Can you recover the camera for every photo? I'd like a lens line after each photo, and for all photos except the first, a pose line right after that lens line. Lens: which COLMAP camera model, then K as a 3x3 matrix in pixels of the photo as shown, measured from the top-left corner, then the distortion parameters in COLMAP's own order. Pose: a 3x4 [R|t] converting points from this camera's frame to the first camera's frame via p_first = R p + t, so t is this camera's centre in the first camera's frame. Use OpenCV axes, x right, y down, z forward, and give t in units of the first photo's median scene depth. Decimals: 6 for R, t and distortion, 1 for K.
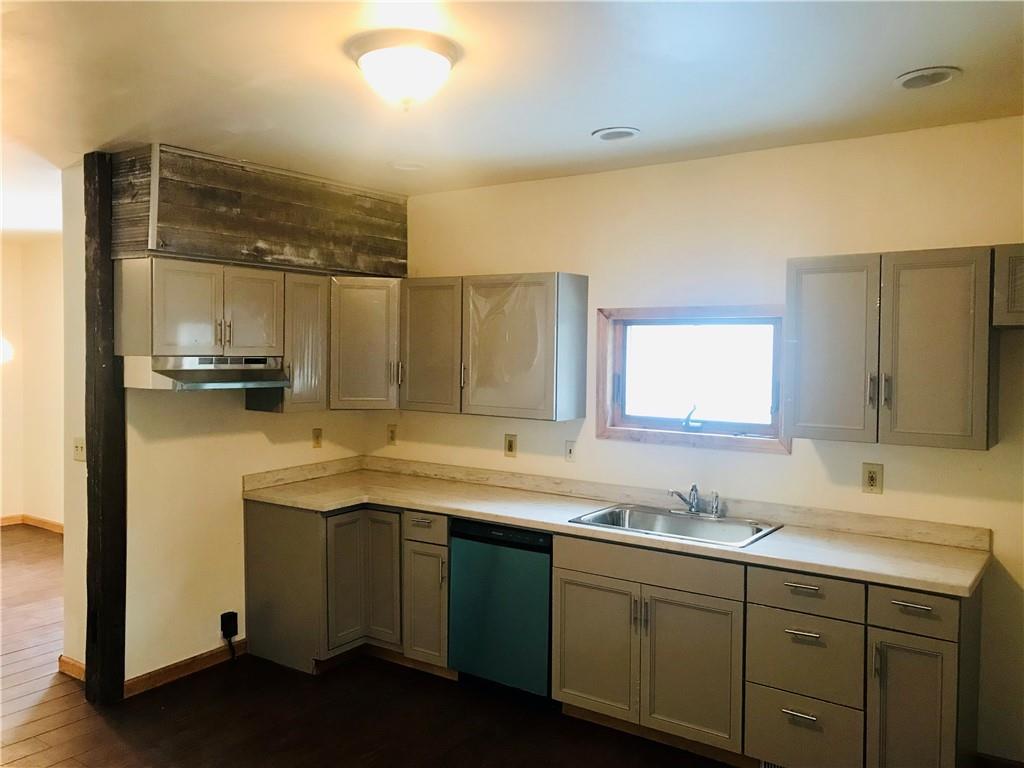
lens RADIAL K [[822.5, 0, 513.8], [0, 822.5, 378.3], [0, 0, 1]] dist [0.039455, -0.031225]
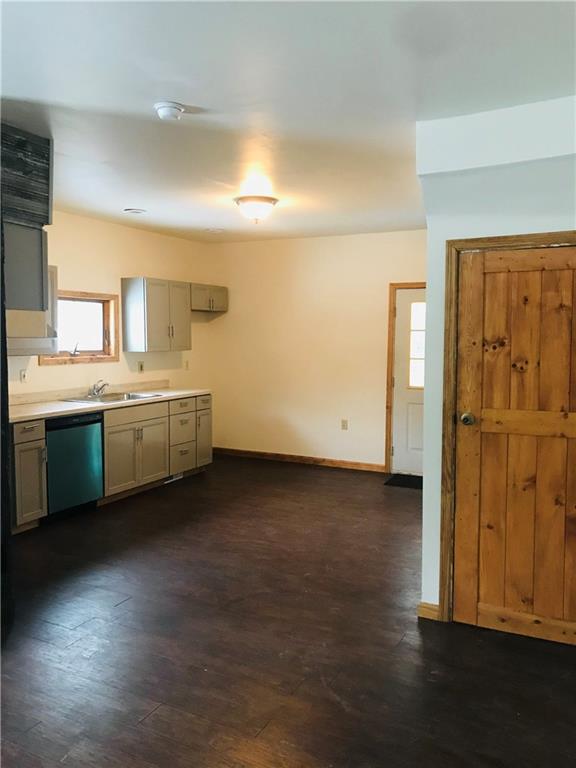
lens RADIAL K [[616.9, 0, 285.0], [0, 616.9, 379.8], [0, 0, 1]] dist [0.039455, -0.031225]
pose [[-0.130951, -0.085897, 0.987661, -1.406042], [0.024518, 0.995654, 0.089843, 0.000409], [-0.991086, 0.035980, -0.128276, 0.769382]]
